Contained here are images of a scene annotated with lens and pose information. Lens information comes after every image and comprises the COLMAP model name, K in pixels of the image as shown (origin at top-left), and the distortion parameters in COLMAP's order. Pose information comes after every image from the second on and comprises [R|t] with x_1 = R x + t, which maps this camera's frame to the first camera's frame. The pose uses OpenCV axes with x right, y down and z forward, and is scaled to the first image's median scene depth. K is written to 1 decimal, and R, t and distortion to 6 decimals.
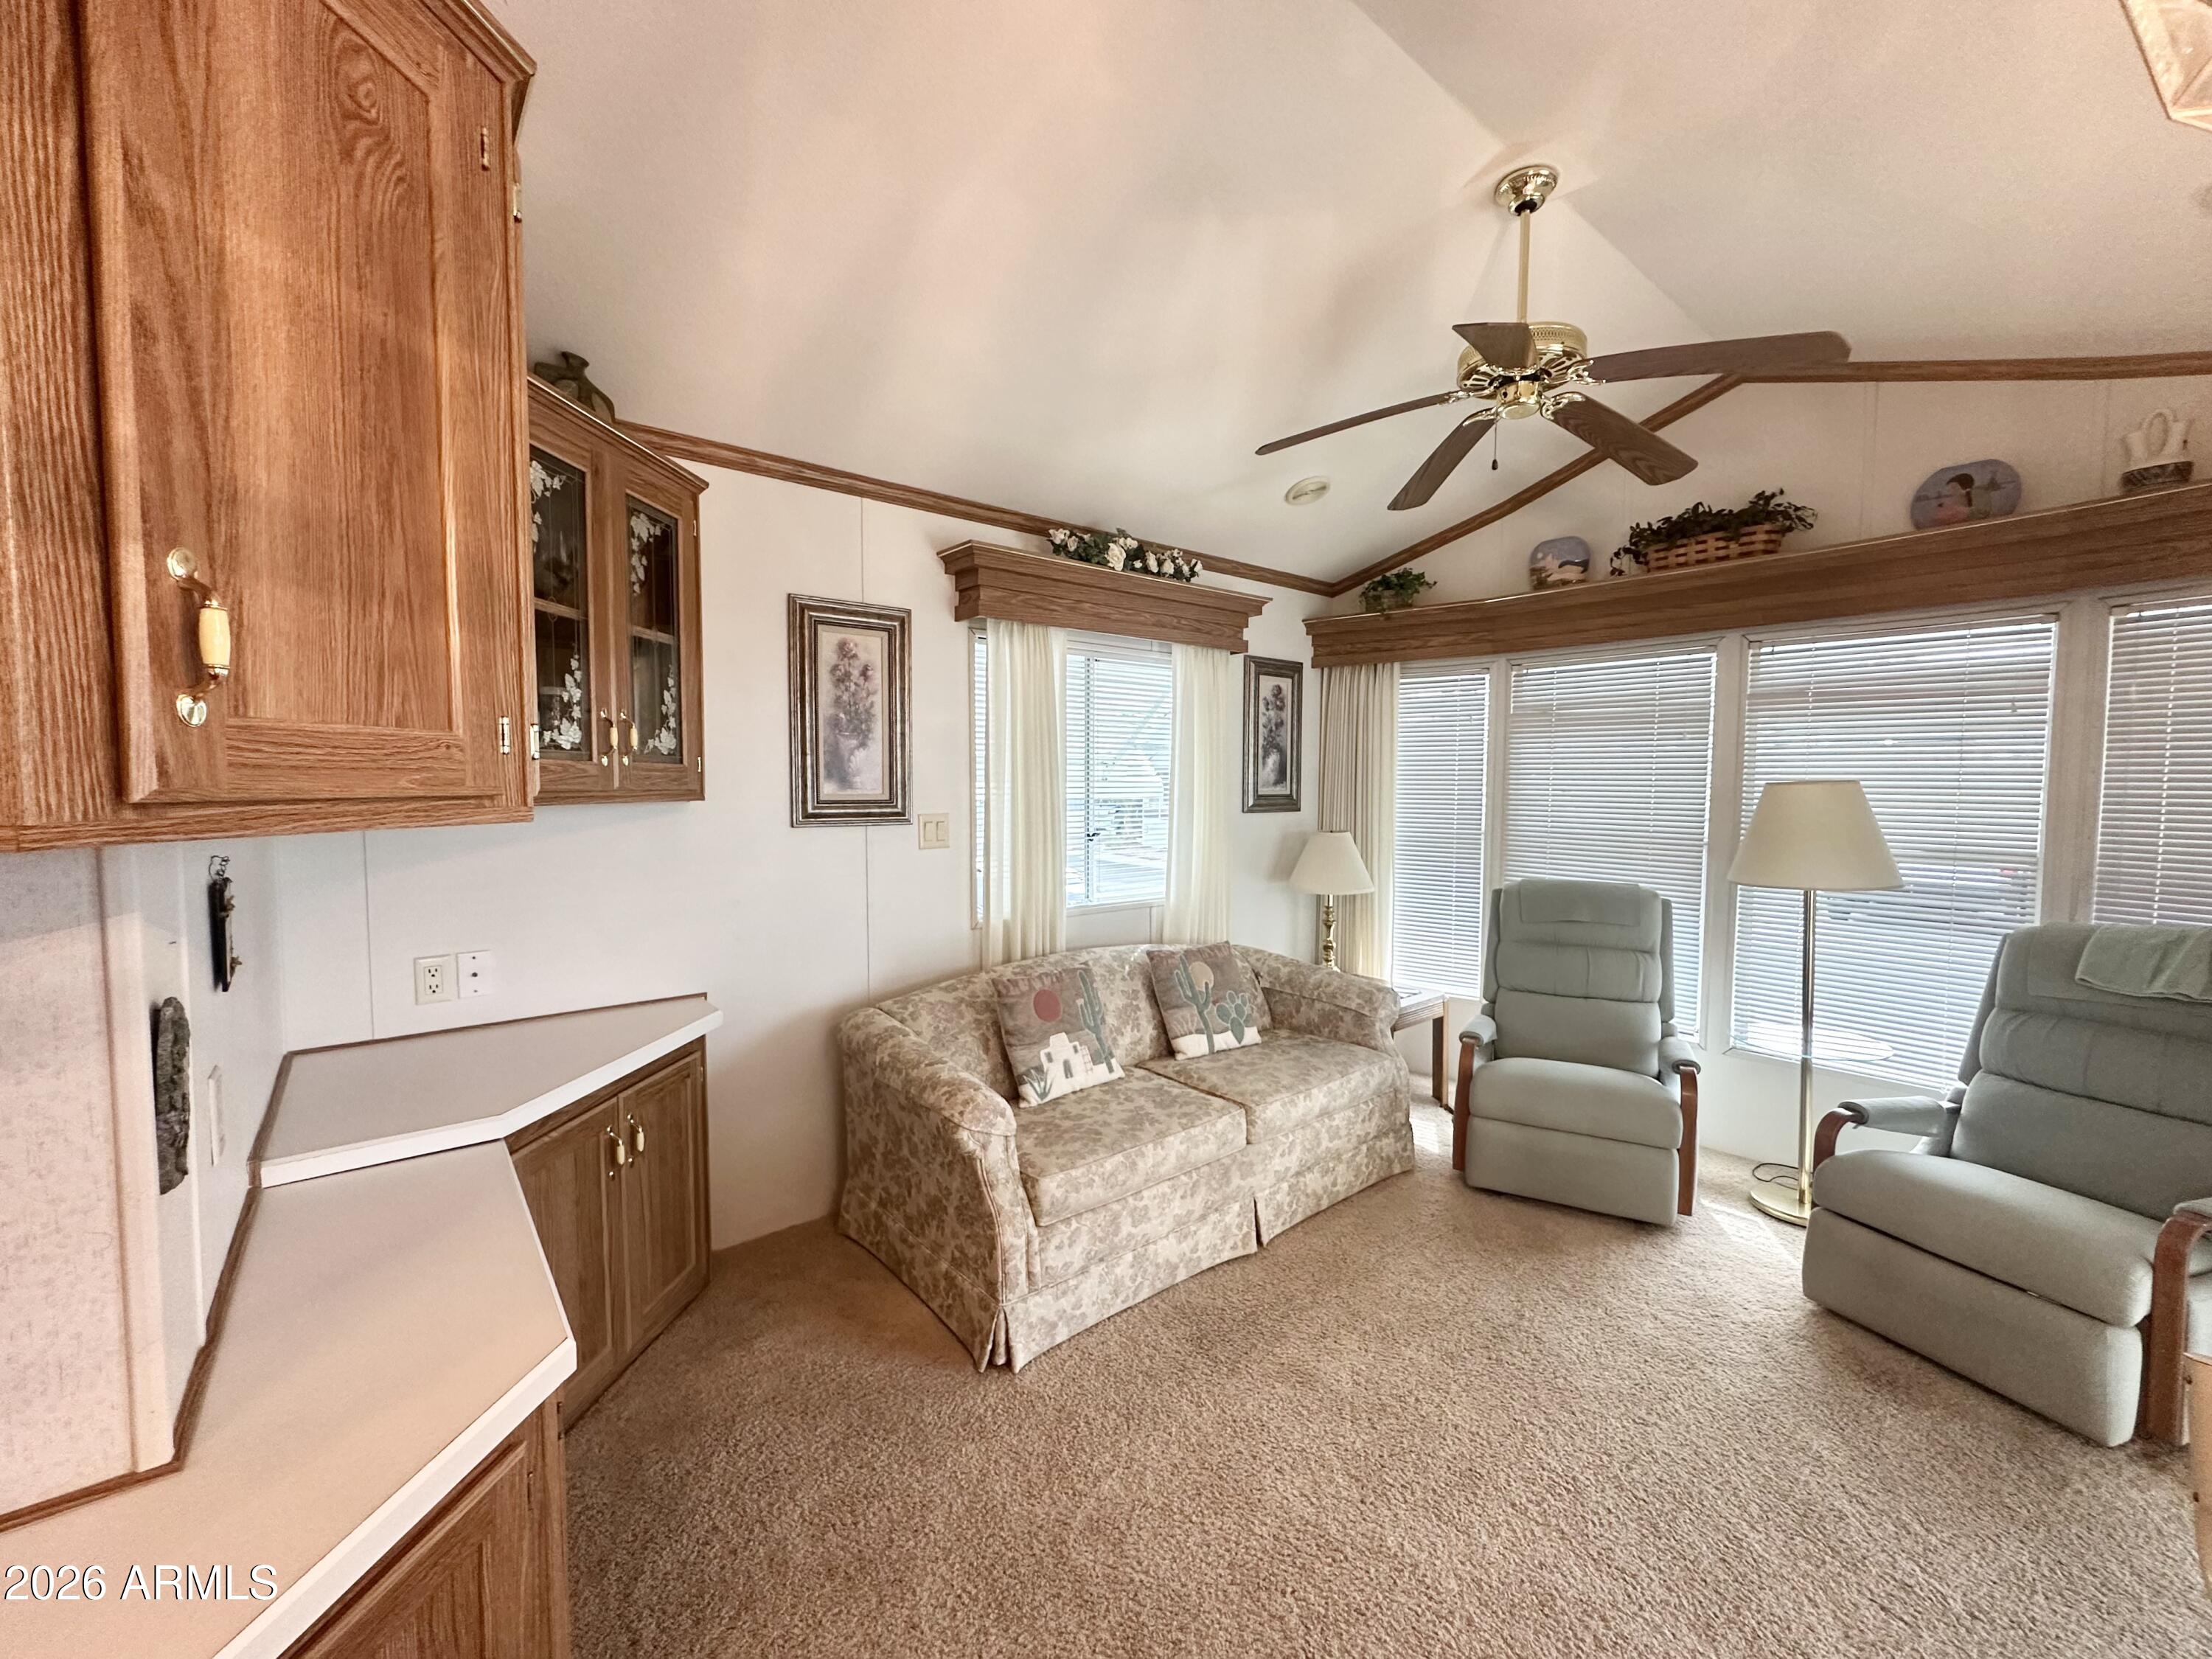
lens RADIAL K [[881.9, 0, 1108.3], [0, 881.9, 826.5], [0, 0, 1]] dist [-0.004483, 0.001102]
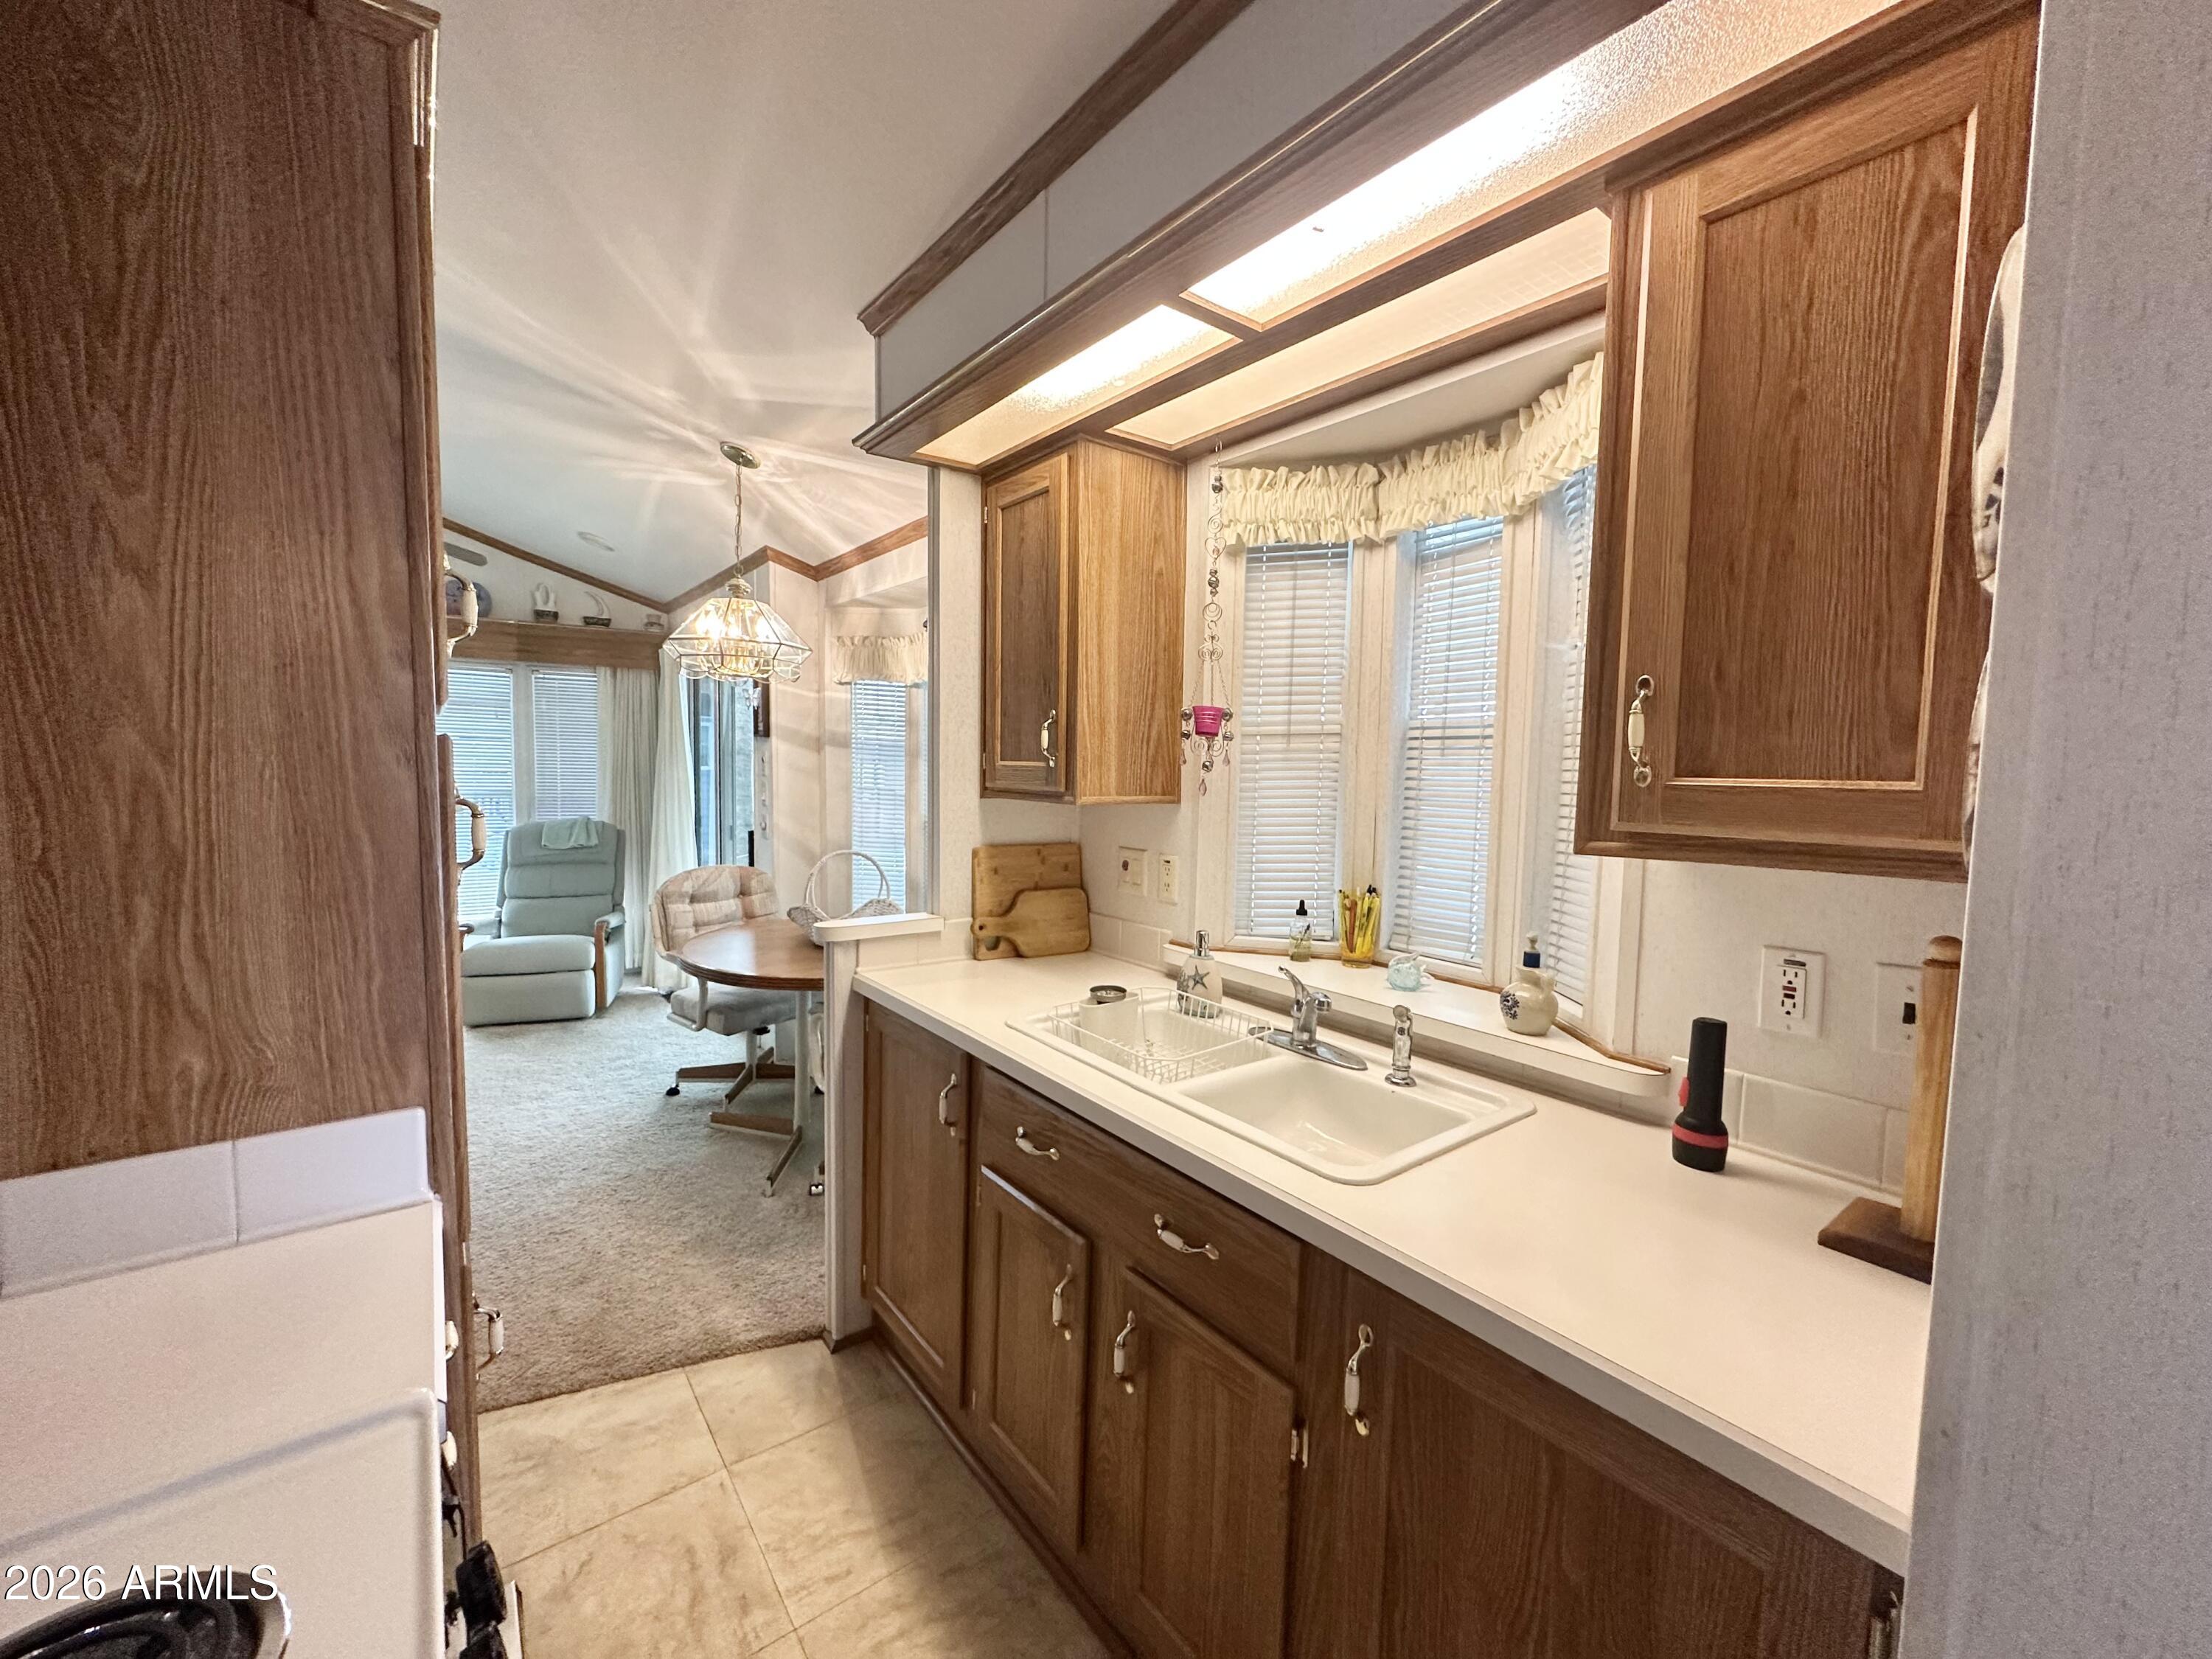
lens RADIAL K [[881.9, 0, 1102.2], [0, 881.9, 827.5], [0, 0, 1]] dist [-0.000388, 0.000318]
pose [[0.033265, -0.076576, 0.996509, -0.875343], [0.031153, 0.996655, 0.075548, 0.006164], [-0.998961, 0.028531, 0.035539, -0.395711]]
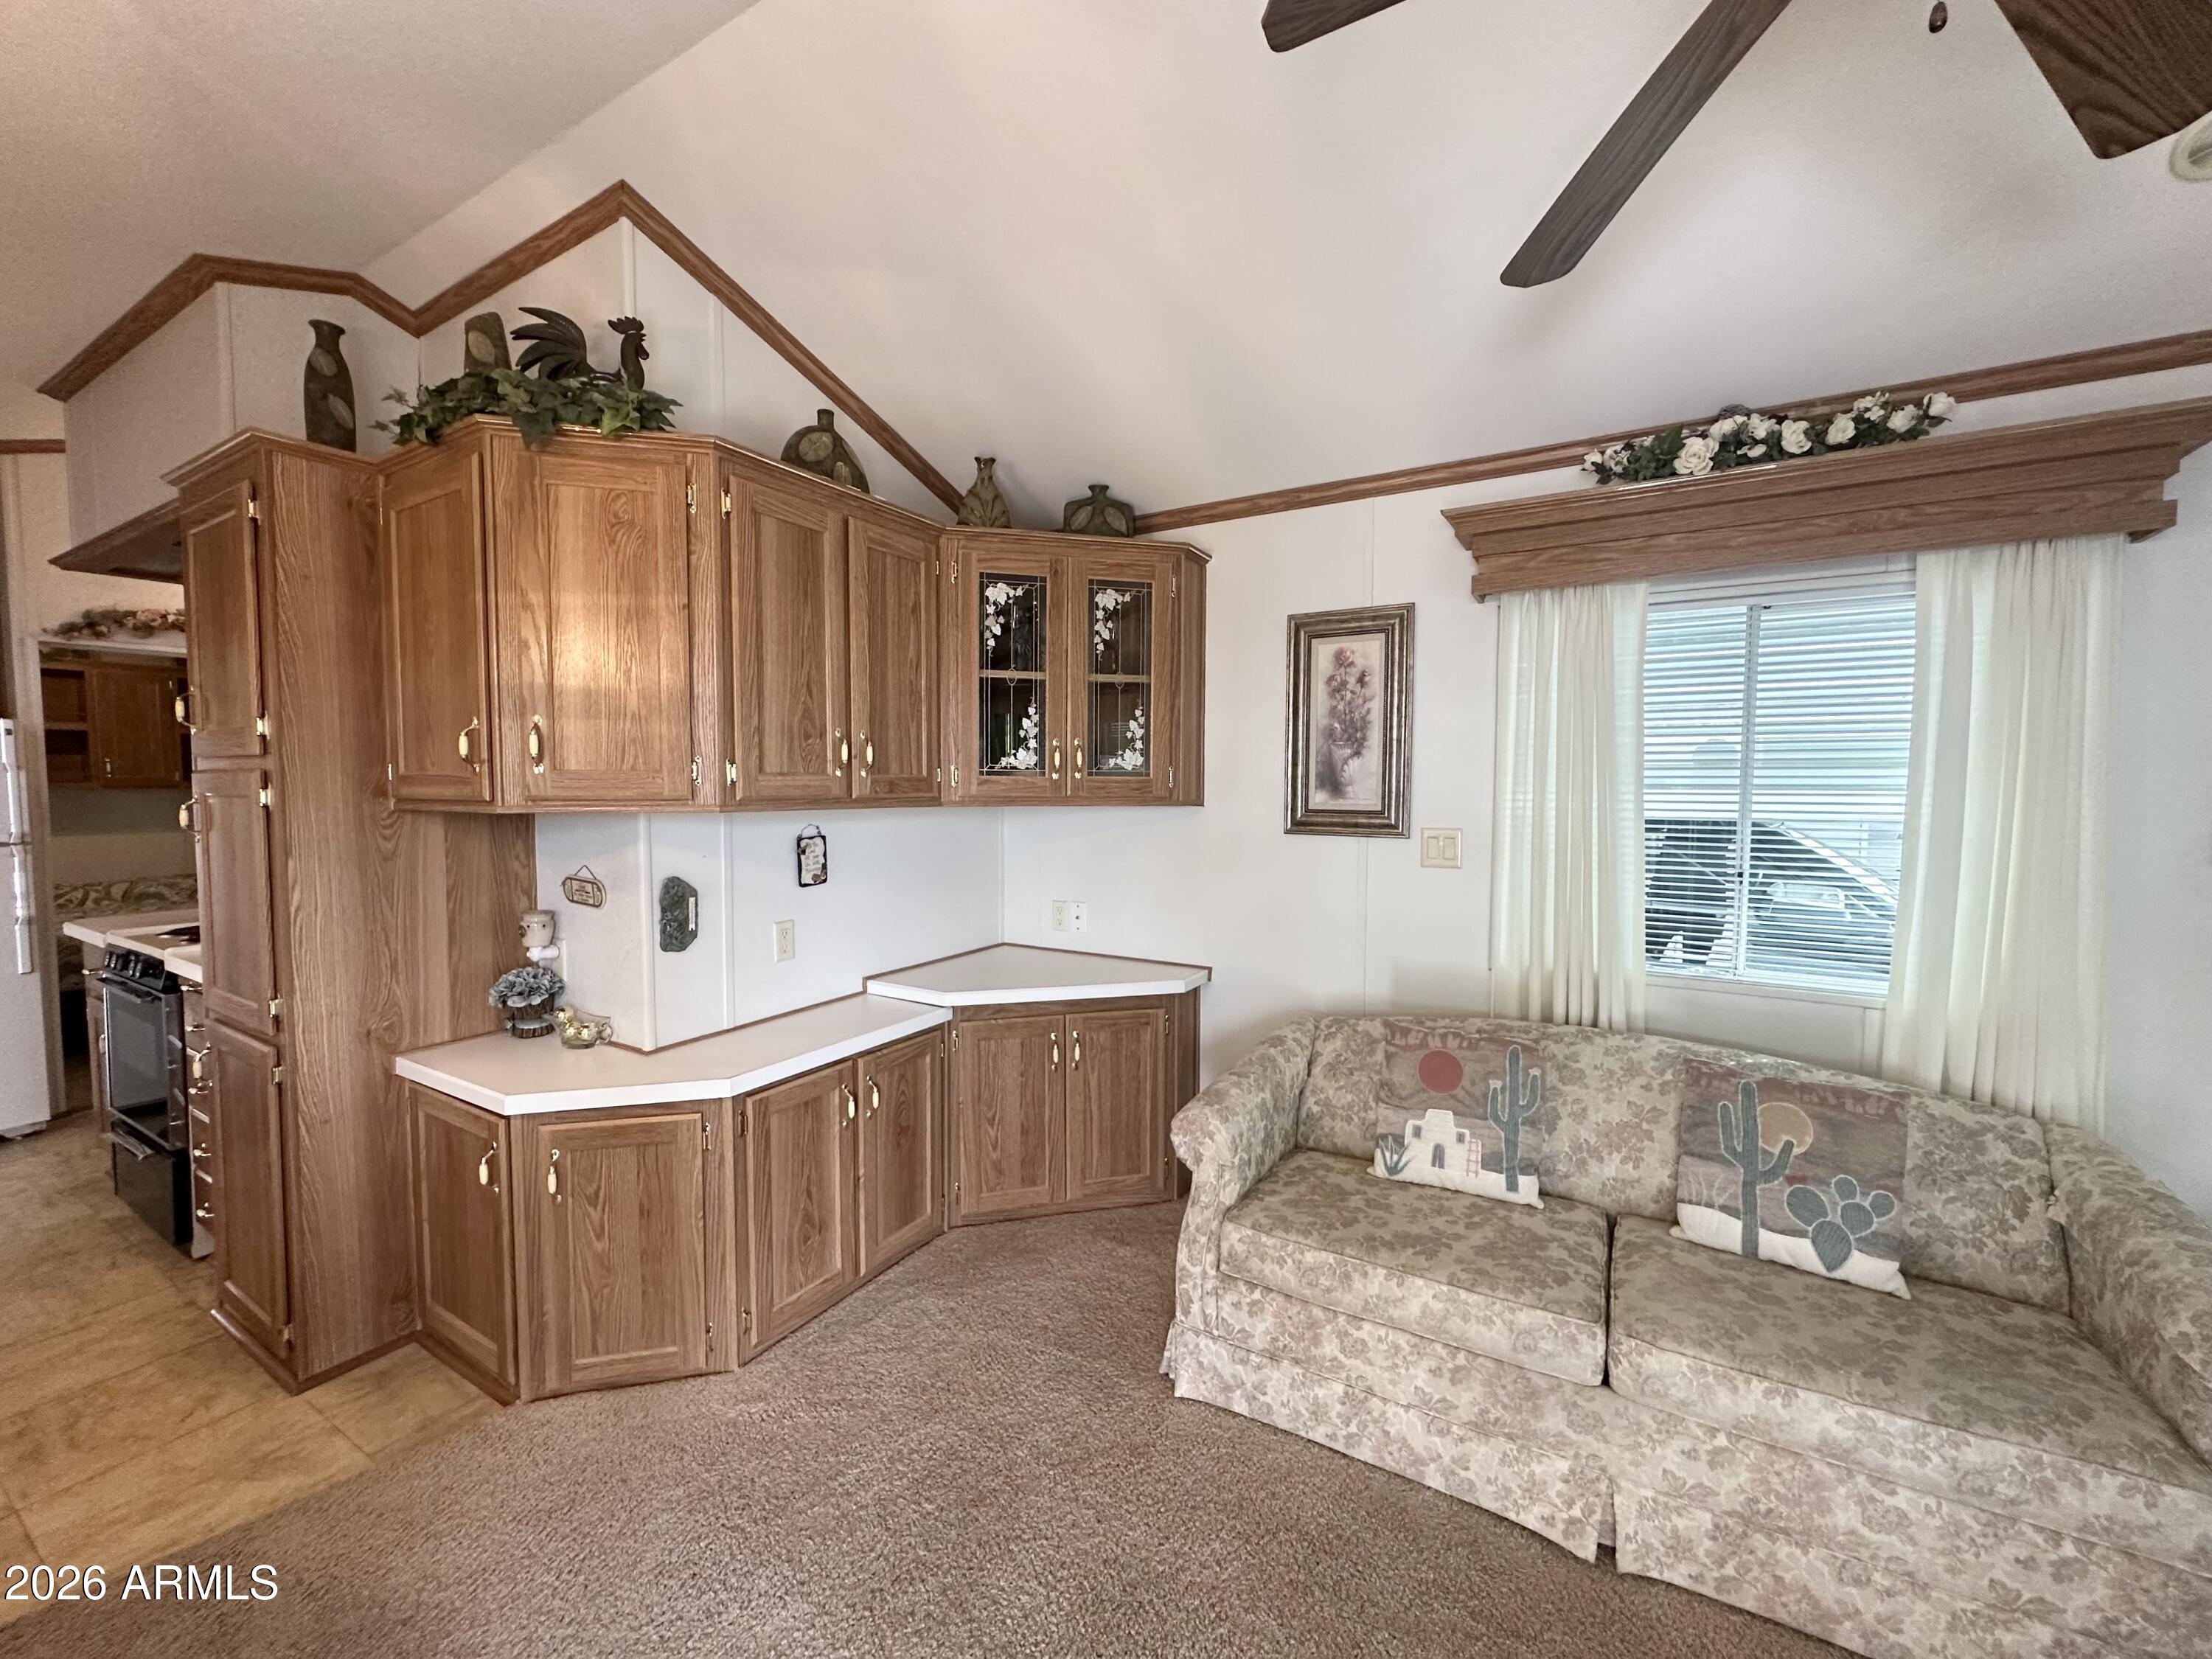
lens RADIAL K [[880.4, 0, 1106.7], [0, 880.4, 828.1], [0, 0, 1]] dist [-0.003881, 0.000930]
pose [[0.339595, 0.049958, -0.939244, 0.569355], [-0.050531, 0.998115, 0.034819, -0.031735], [0.939213, 0.035636, 0.341480, 0.428047]]
